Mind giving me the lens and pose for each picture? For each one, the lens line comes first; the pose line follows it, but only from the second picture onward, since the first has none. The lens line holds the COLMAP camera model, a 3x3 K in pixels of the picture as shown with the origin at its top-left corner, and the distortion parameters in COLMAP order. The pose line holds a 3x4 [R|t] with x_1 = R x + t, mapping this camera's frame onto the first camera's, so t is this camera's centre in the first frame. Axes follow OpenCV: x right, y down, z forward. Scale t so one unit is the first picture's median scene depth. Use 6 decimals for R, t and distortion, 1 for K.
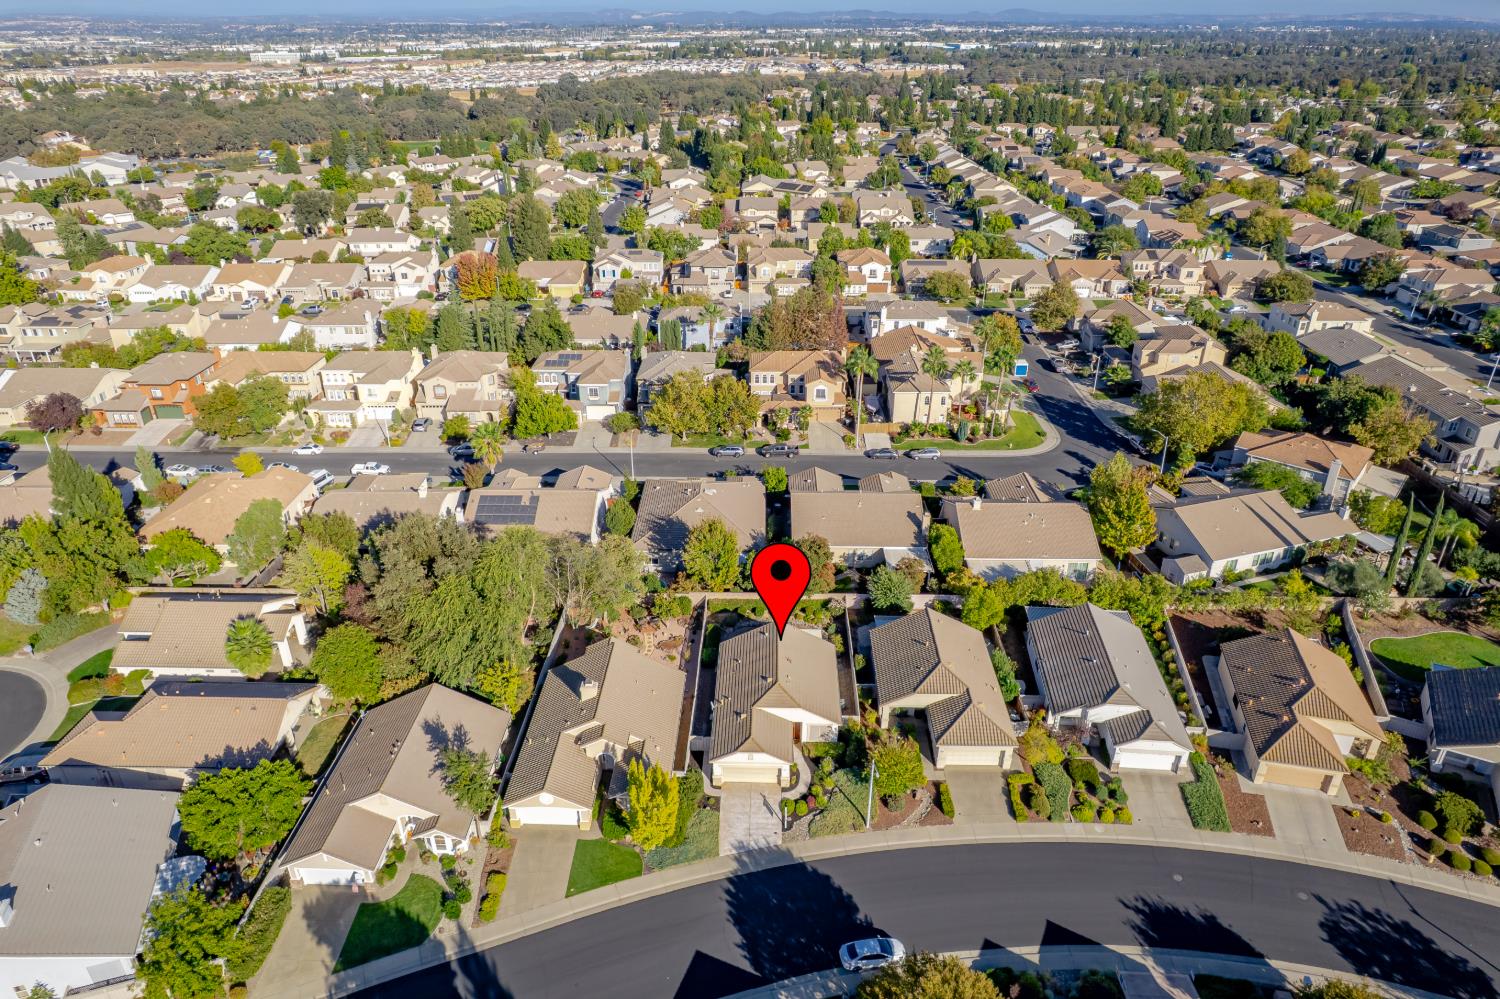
lens RADIAL K [[954.5, 0, 750.0], [0, 954.5, 499.5], [0, 0, 1]] dist [-0.039120, 0.001043]
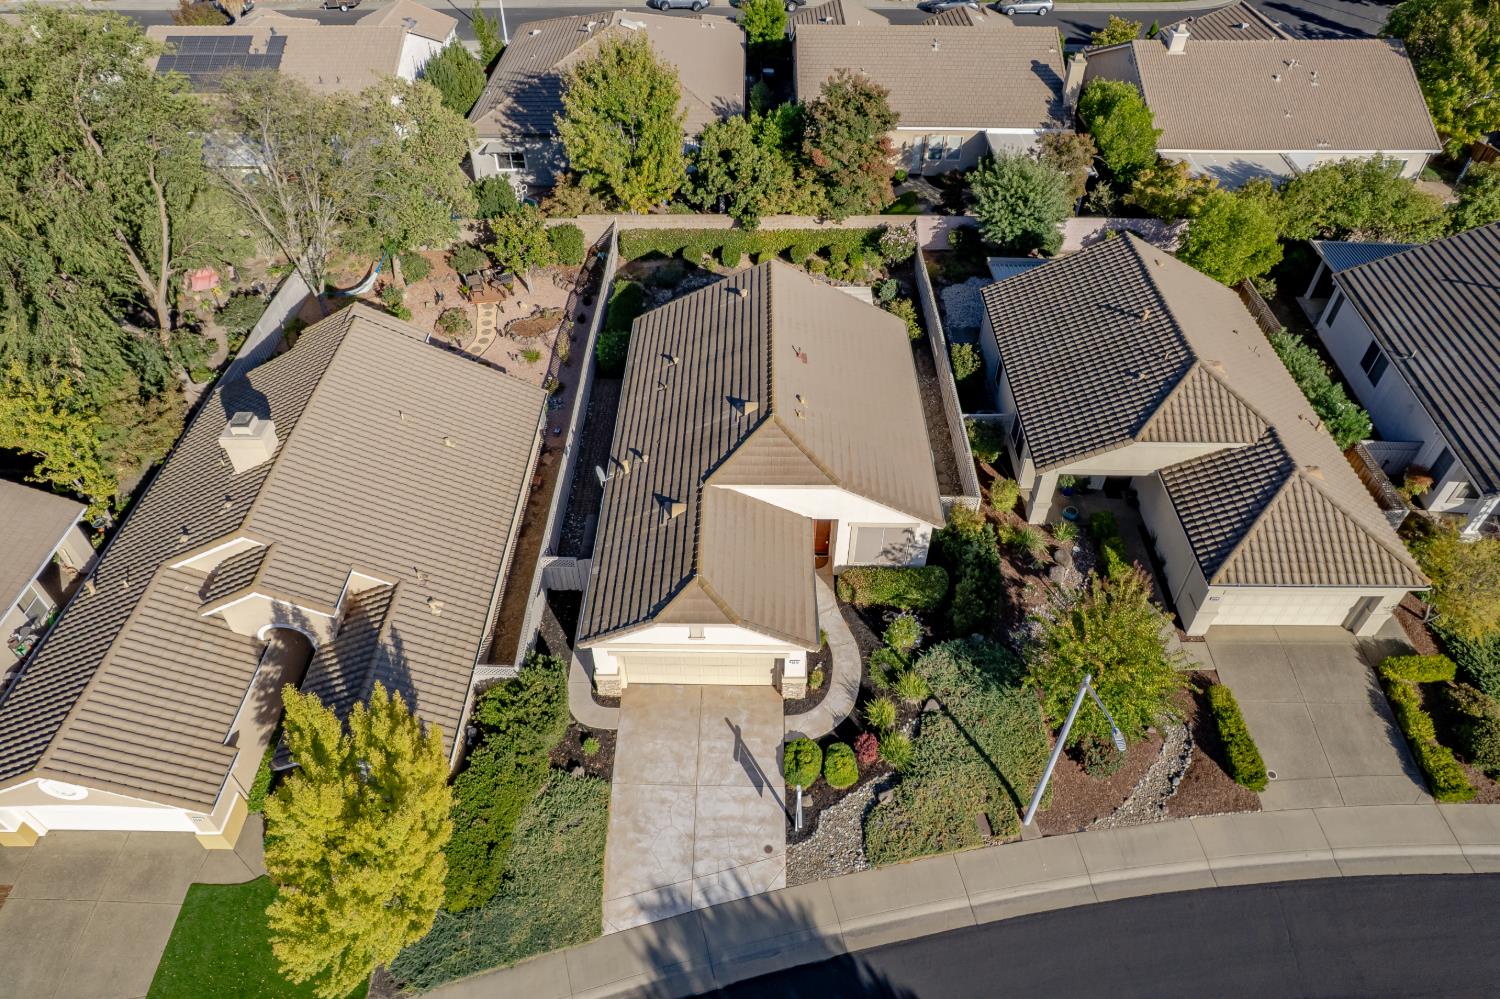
lens RADIAL K [[954.5, 0, 750.0], [0, 954.5, 499.5], [0, 0, 1]] dist [-0.039120, 0.001043]
pose [[0.999876, -0.009474, 0.012576, 0.015145], [0.005264, 0.953899, 0.300082, 0.110574], [-0.014839, -0.299979, 0.953830, 0.630585]]
